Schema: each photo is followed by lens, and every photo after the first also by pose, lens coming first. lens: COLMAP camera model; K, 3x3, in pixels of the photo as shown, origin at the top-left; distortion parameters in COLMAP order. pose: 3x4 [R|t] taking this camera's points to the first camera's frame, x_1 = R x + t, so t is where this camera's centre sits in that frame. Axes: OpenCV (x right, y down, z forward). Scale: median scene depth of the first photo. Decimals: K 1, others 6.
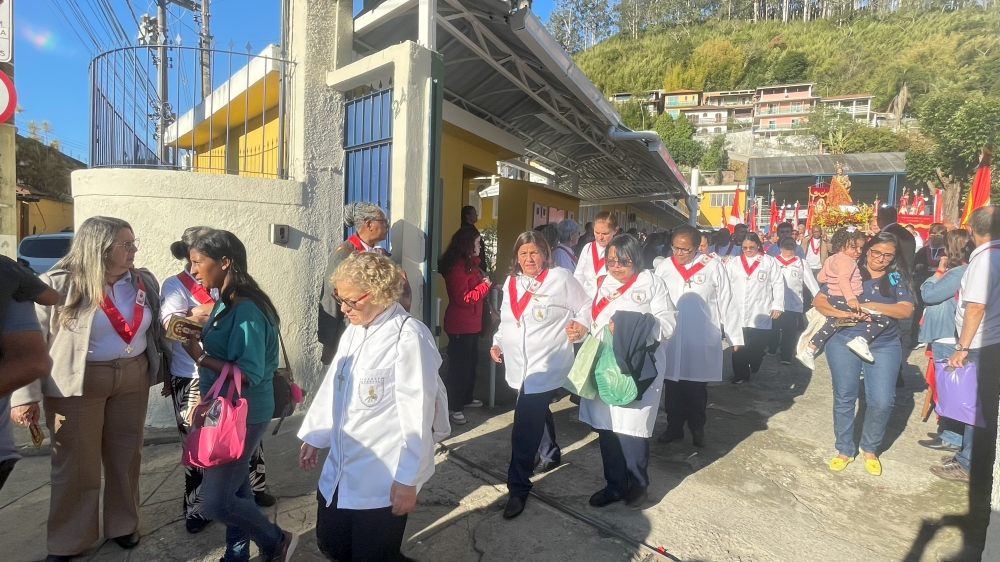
lens RADIAL K [[504.2, 0, 503.0], [0, 504.2, 279.8], [0, 0, 1]] dist [-0.002944, 0.000449]
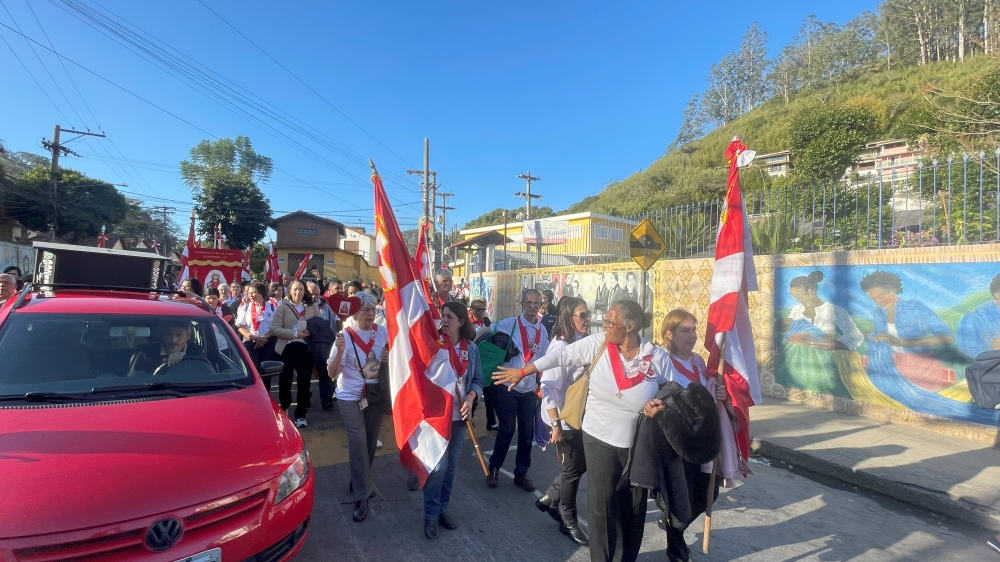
lens RADIAL K [[440.8, 0, 498.6], [0, 440.8, 281.0], [0, 0, 1]] dist [0.001344, -0.000198]
pose [[0.915016, -0.019113, -0.402964, 0.861285], [-0.015351, 0.996504, -0.082122, 0.184669], [0.403125, 0.081329, 0.911524, -1.785309]]
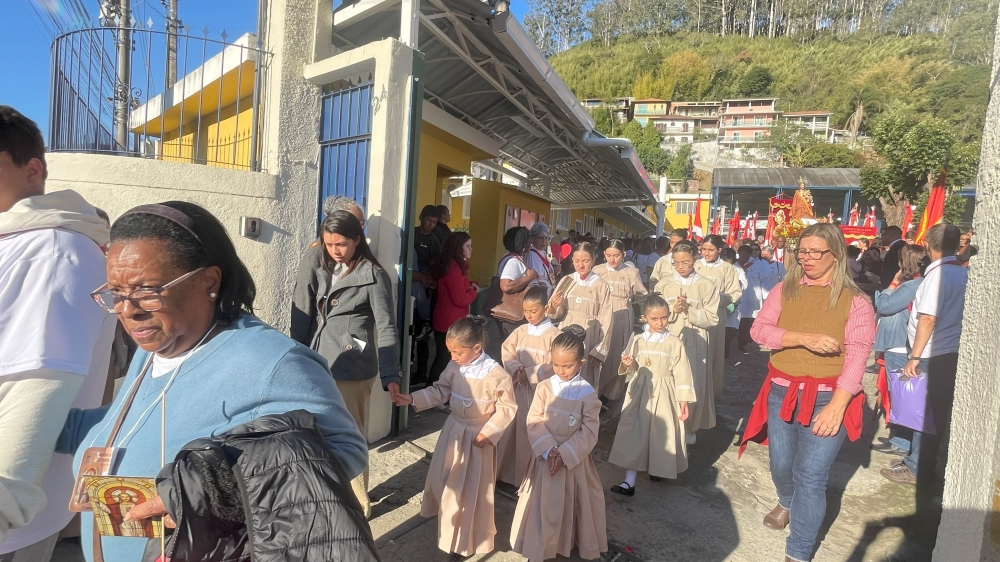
lens RADIAL K [[503.8, 0, 497.7], [0, 503.8, 280.1], [0, 0, 1]] dist [-0.002114, -0.000173]
pose [[0.998081, 0.028050, 0.055208, -0.005587], [-0.028030, 0.999606, -0.001138, -0.000154], [-0.055218, -0.000412, 0.998474, -0.001378]]
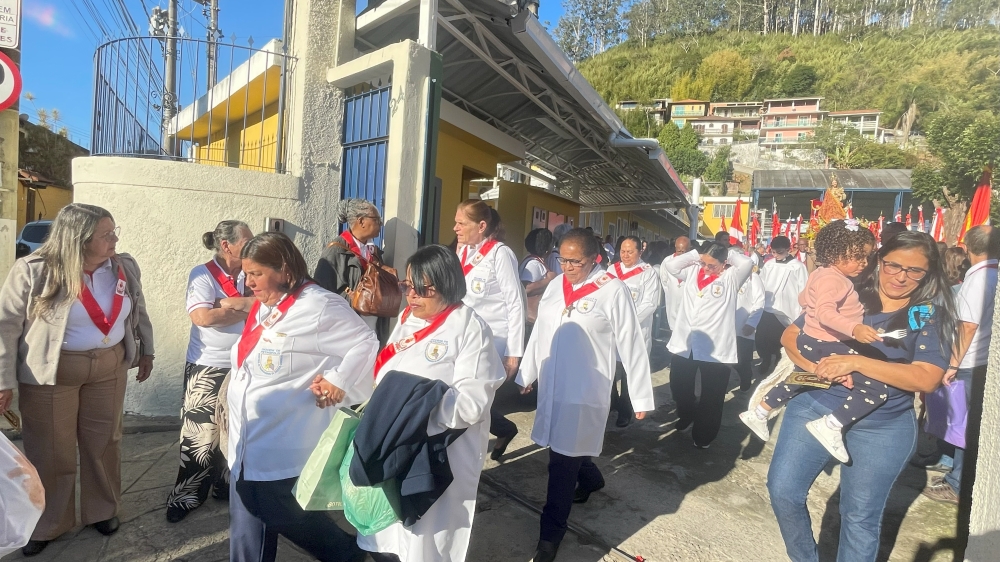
lens RADIAL K [[503.8, 0, 497.7], [0, 503.8, 280.1], [0, 0, 1]] dist [-0.002114, -0.000173]
pose [[0.999257, 0.036970, -0.010866, 0.005778], [-0.037033, 0.999298, -0.005656, 0.000920], [0.010650, 0.006054, 0.999925, 0.000876]]
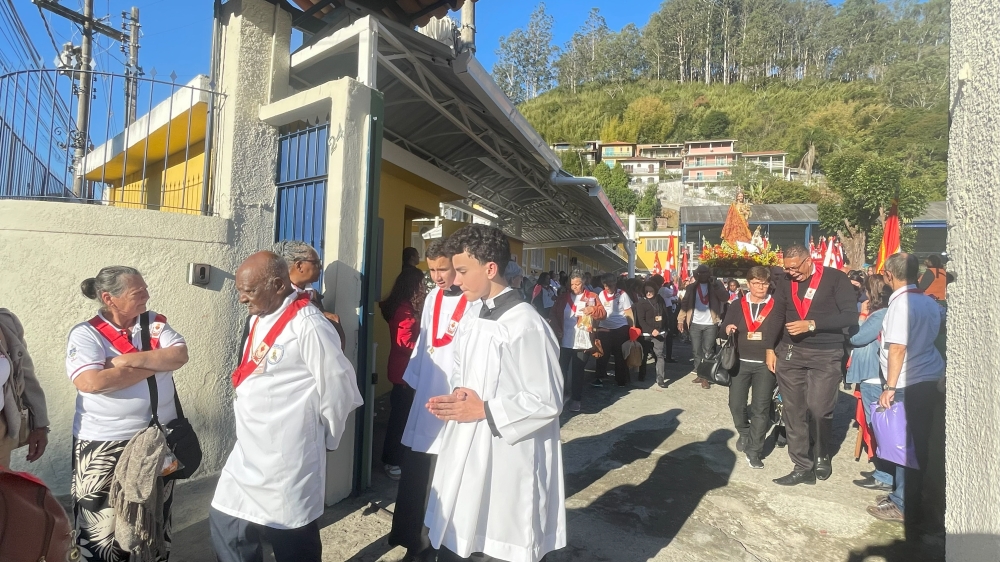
lens RADIAL K [[503.3, 0, 500.9], [0, 503.3, 280.5], [0, 0, 1]] dist [-0.001269, -0.000567]
pose [[0.994275, 0.005671, 0.106700, 0.001814], [0.003108, 0.996633, -0.081934, -0.000936], [-0.106805, 0.081796, 0.990910, 0.012180]]
